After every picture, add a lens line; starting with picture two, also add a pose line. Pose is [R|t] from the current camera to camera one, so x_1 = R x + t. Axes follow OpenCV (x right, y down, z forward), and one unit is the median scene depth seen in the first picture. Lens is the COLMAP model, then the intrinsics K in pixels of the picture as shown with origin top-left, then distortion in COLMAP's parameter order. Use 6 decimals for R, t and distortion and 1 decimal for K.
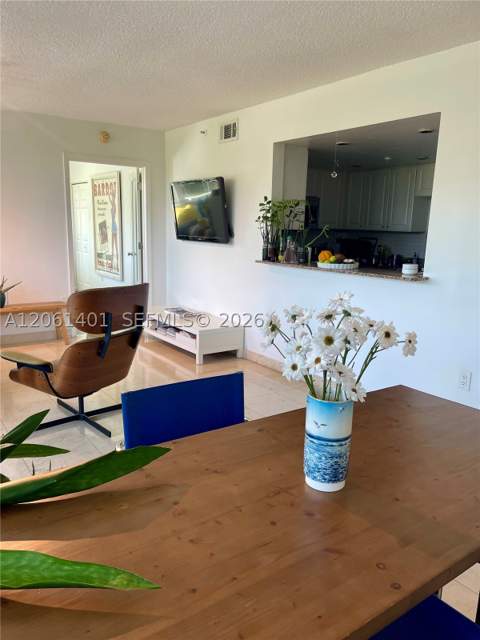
lens RADIAL K [[487.4, 0, 240.6], [0, 487.4, 324.5], [0, 0, 1]] dist [0.067521, -0.089776]
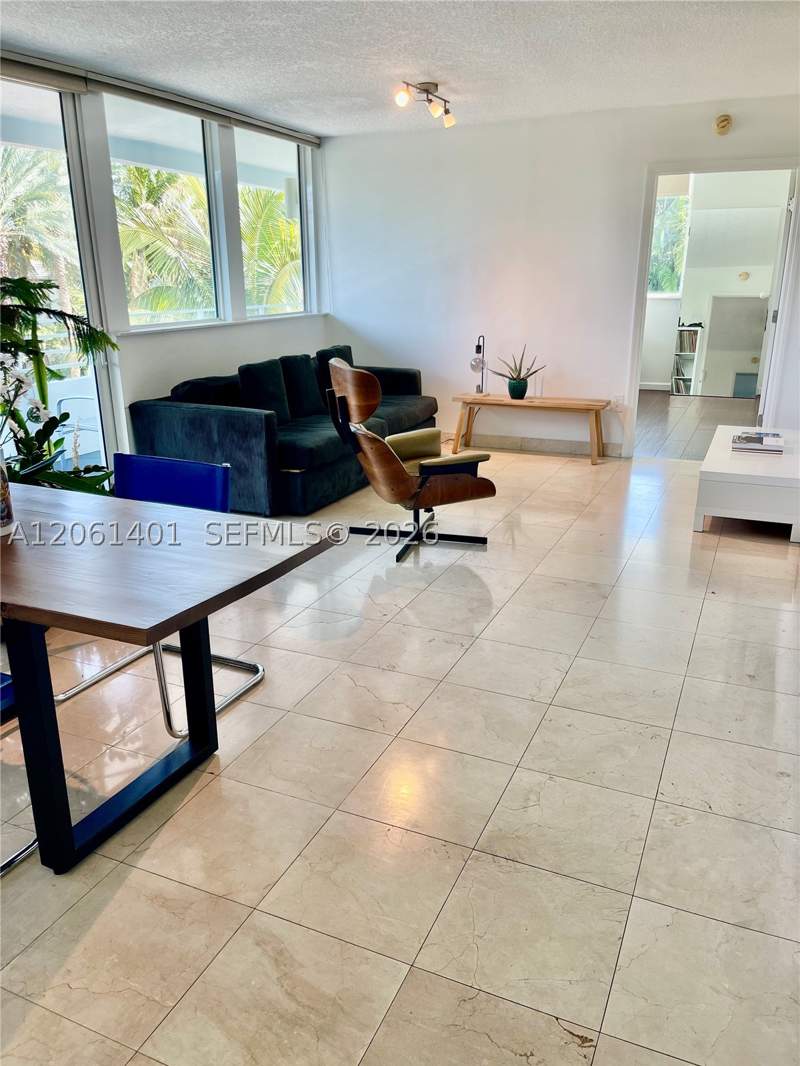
lens RADIAL K [[815.2, 0, 403.2], [0, 815.2, 543.0], [0, 0, 1]] dist [0.064337, -0.091372]
pose [[0.506625, 0.245687, -0.826420, 0.532246], [-0.153929, 0.968913, 0.193686, -0.036671], [0.848315, 0.029084, 0.528693, 0.205871]]
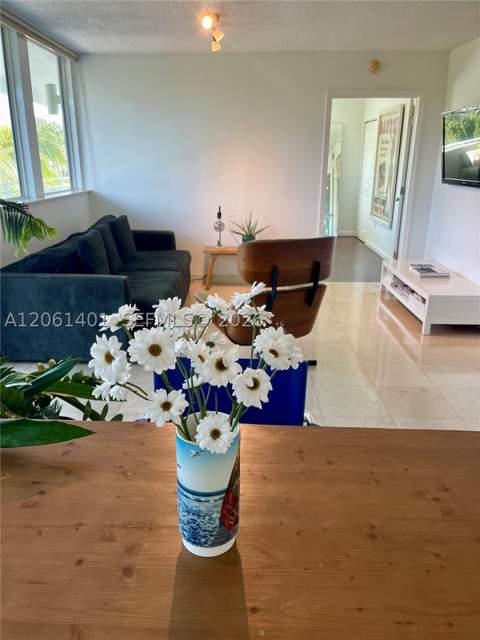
lens RADIAL K [[489.4, 0, 241.9], [0, 489.4, 326.0], [0, 0, 1]] dist [0.064337, -0.091372]
pose [[0.801944, 0.173629, -0.571610, 0.149668], [-0.106362, 0.983042, 0.149382, -0.028012], [0.587854, -0.058998, 0.806813, 0.115066]]
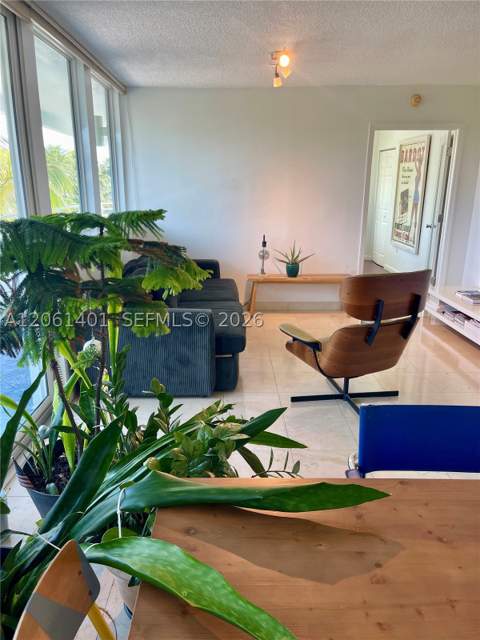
lens RADIAL K [[487.4, 0, 240.6], [0, 487.4, 324.5], [0, 0, 1]] dist [0.067521, -0.089776]
pose [[0.826077, 0.137840, -0.546441, 0.020295], [-0.097304, 0.989950, 0.102616, -0.029833], [0.555094, -0.031598, 0.831187, 0.034061]]
